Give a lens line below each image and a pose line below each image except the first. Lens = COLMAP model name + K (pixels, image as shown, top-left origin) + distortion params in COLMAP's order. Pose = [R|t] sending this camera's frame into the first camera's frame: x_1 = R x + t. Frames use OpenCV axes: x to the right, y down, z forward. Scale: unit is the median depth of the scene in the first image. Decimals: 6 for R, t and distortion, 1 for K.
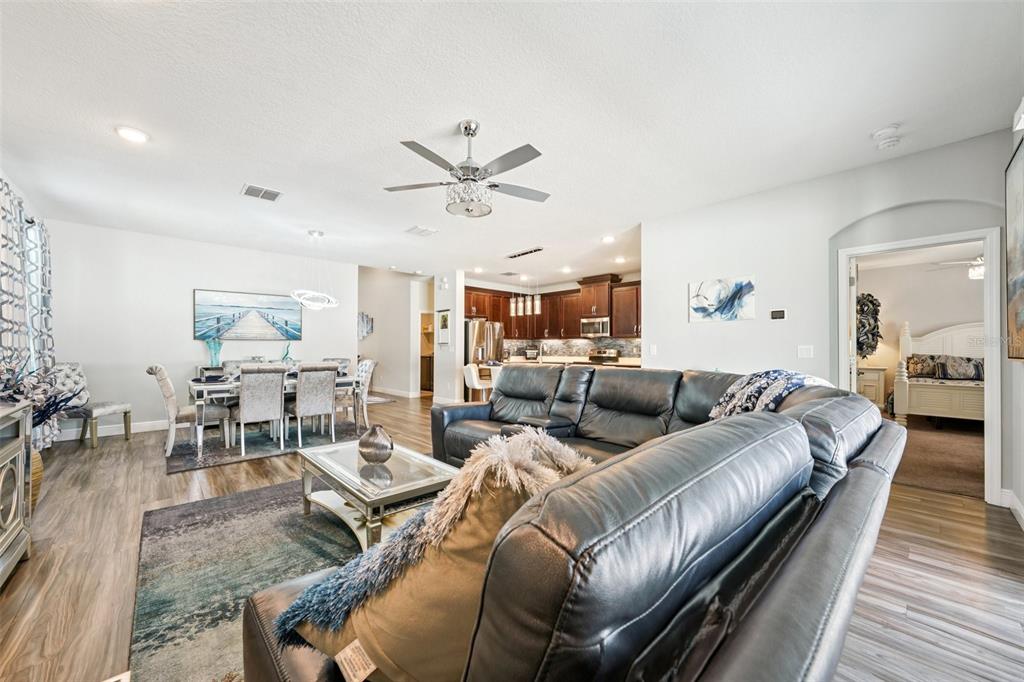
lens RADIAL K [[399.1, 0, 517.4], [0, 399.1, 343.0], [0, 0, 1]] dist [-0.011681, 0.002850]
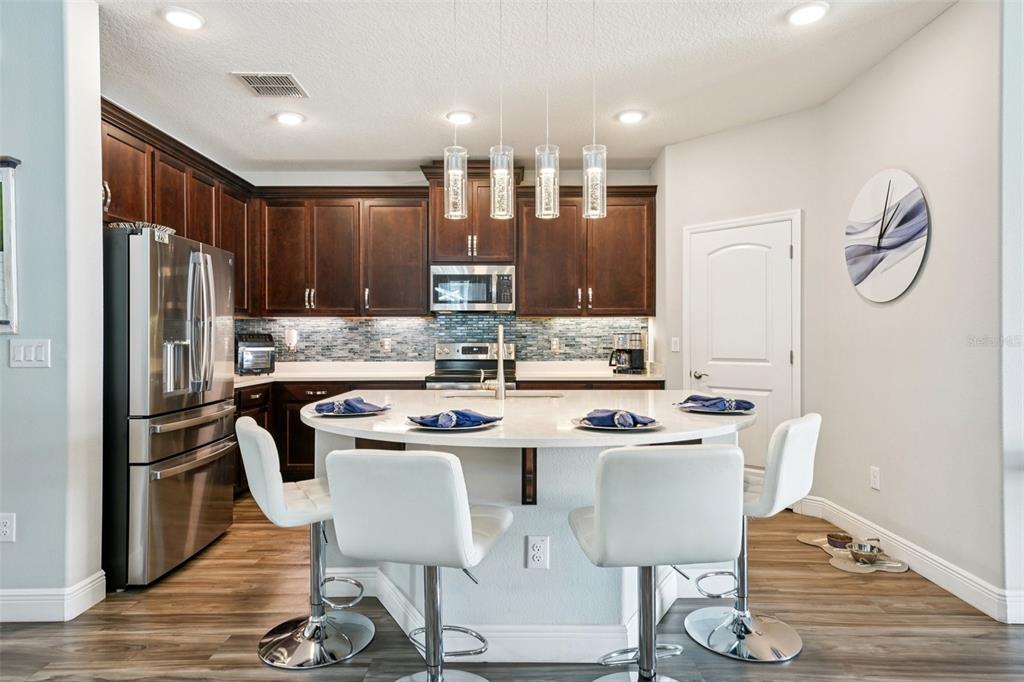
lens RADIAL K [[583.8, 0, 507.9], [0, 583.8, 335.4], [0, 0, 1]] dist [0.027019, 0.000475]
pose [[0.706929, -0.000092, 0.707284, -0.271480], [-0.006926, 0.999951, 0.007053, 0.005415], [-0.707250, -0.009884, 0.706894, 0.772622]]
